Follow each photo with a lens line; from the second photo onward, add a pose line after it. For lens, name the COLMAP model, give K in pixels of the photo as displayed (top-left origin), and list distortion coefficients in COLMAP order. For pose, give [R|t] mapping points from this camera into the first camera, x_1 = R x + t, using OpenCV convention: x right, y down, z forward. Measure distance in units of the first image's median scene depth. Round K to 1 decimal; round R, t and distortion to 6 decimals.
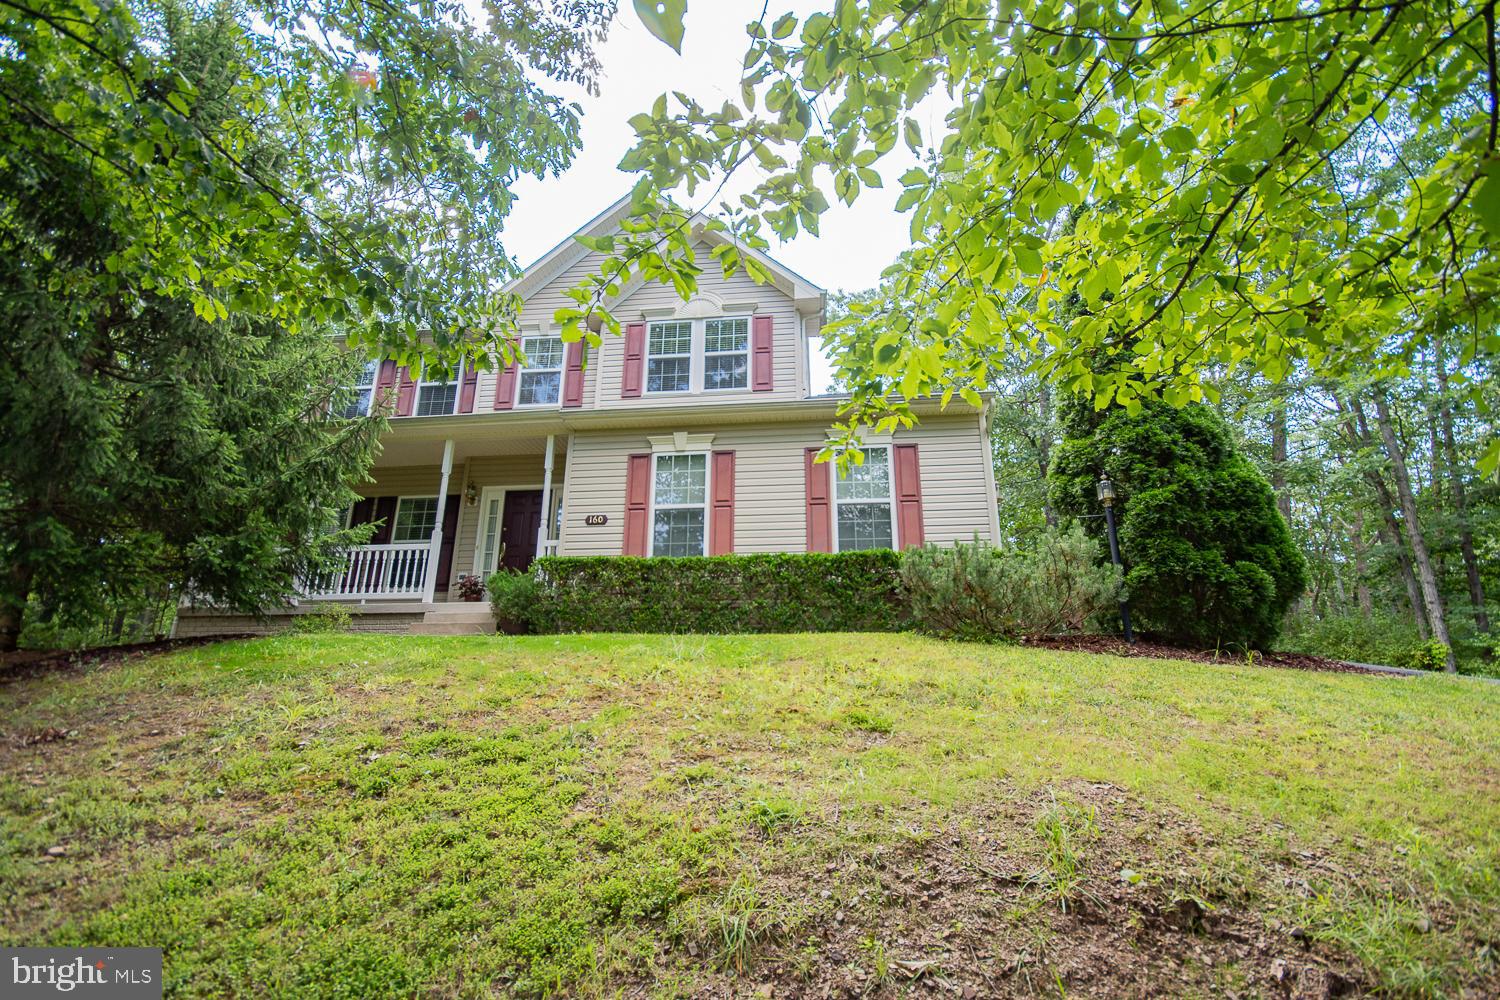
lens RADIAL K [[654.6, 0, 752.7], [0, 654.6, 502.8], [0, 0, 1]] dist [-0.001287, -0.002135]
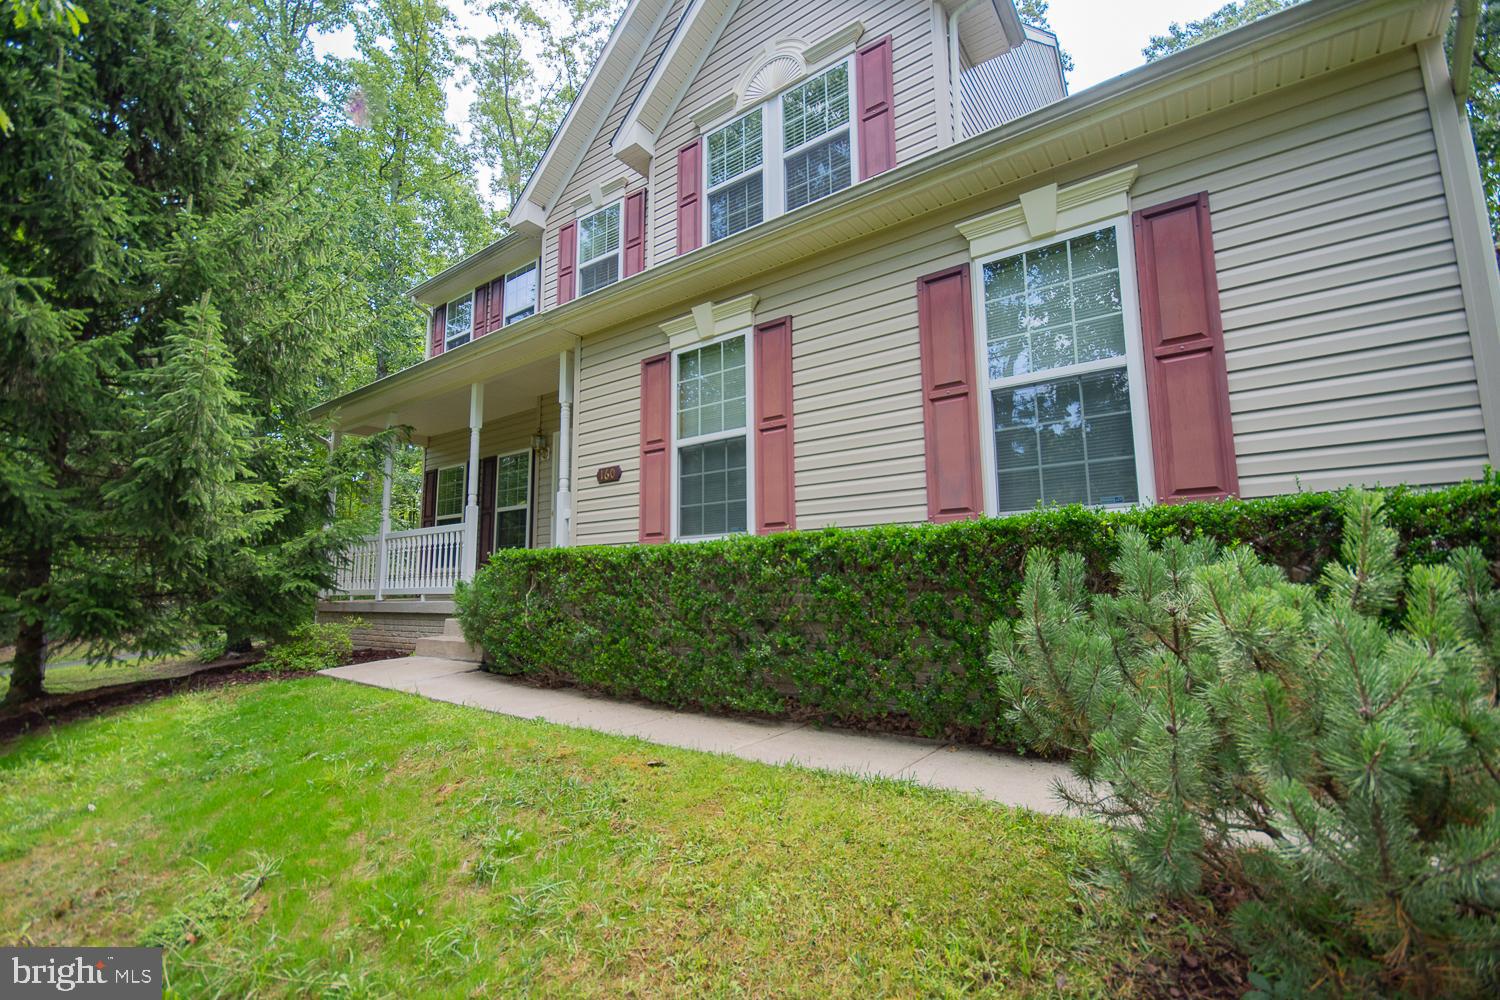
lens RADIAL K [[654.6, 0, 757.4], [0, 654.6, 496.9], [0, 0, 1]] dist [-0.001287, -0.002135]
pose [[0.869462, -0.082101, -0.487130, 0.193548], [0.160913, 0.979381, 0.122144, -0.007039], [0.467057, -0.184585, 0.864746, 0.513401]]
